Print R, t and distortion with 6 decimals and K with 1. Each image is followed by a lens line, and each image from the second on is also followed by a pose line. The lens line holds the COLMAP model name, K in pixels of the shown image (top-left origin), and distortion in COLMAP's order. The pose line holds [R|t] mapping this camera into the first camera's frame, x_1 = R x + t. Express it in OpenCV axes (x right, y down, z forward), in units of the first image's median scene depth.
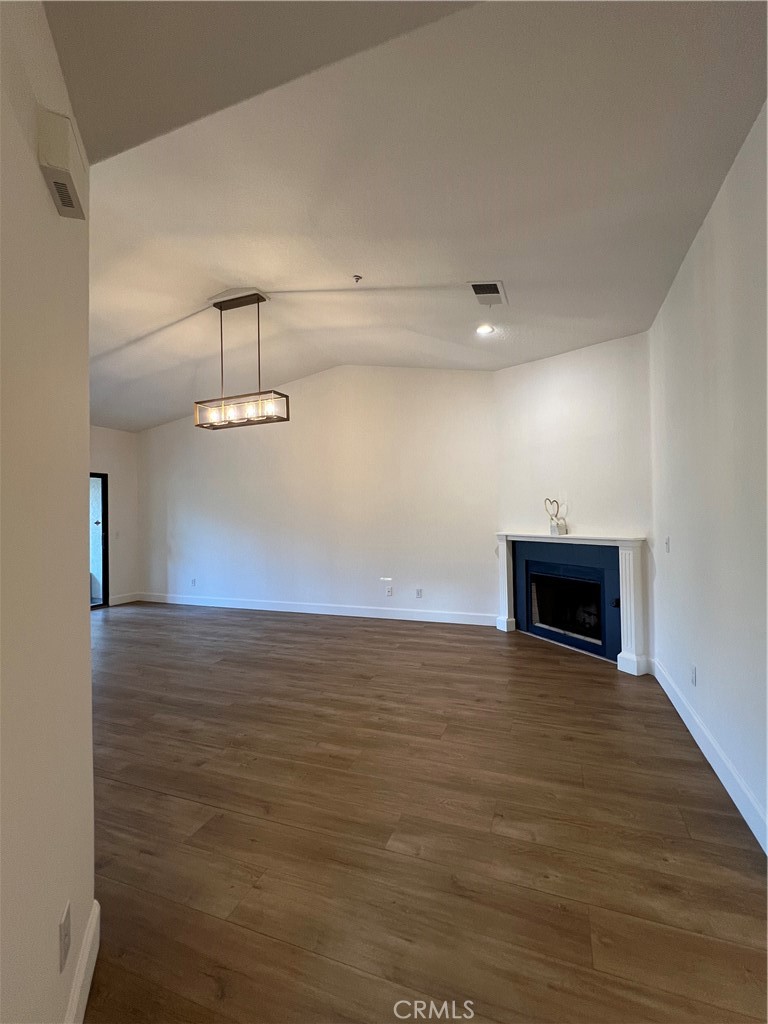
lens RADIAL K [[452.2, 0, 385.9], [0, 452.2, 512.2], [0, 0, 1]] dist [0.000682, -0.000361]
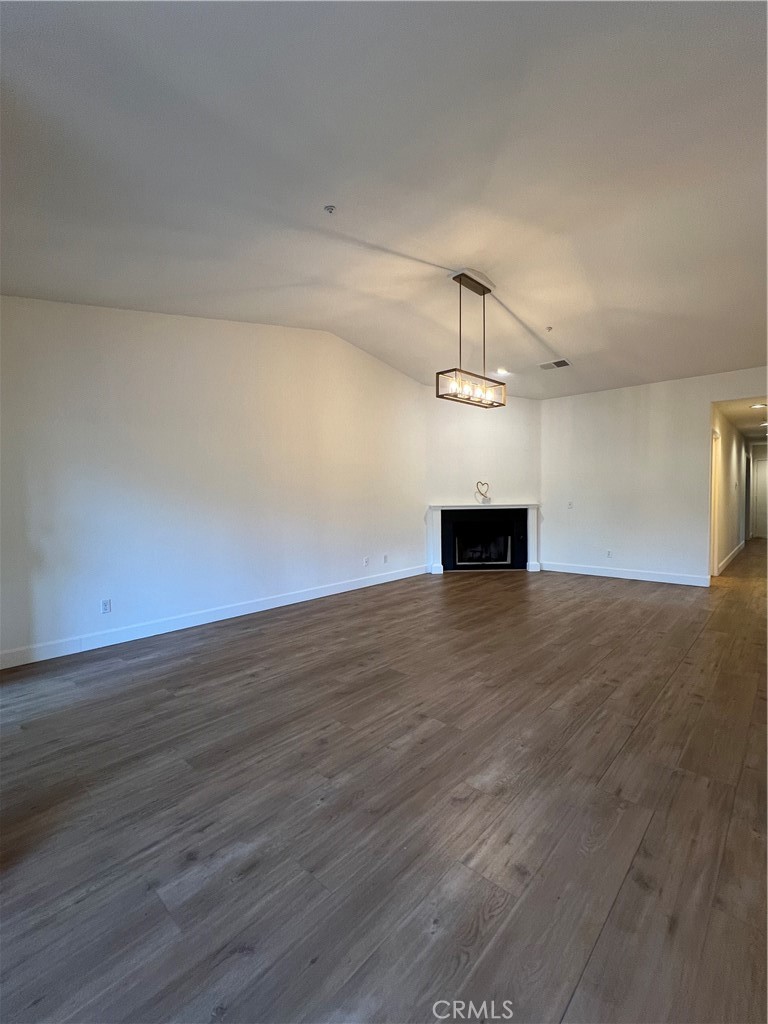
lens RADIAL K [[452.2, 0, 386.2], [0, 452.2, 513.5], [0, 0, 1]] dist [0.000682, -0.000361]
pose [[0.366501, -0.031613, 0.929881, -1.281138], [-0.004049, 0.999359, 0.035571, 0.027056], [-0.930409, -0.016802, 0.366138, 0.731478]]
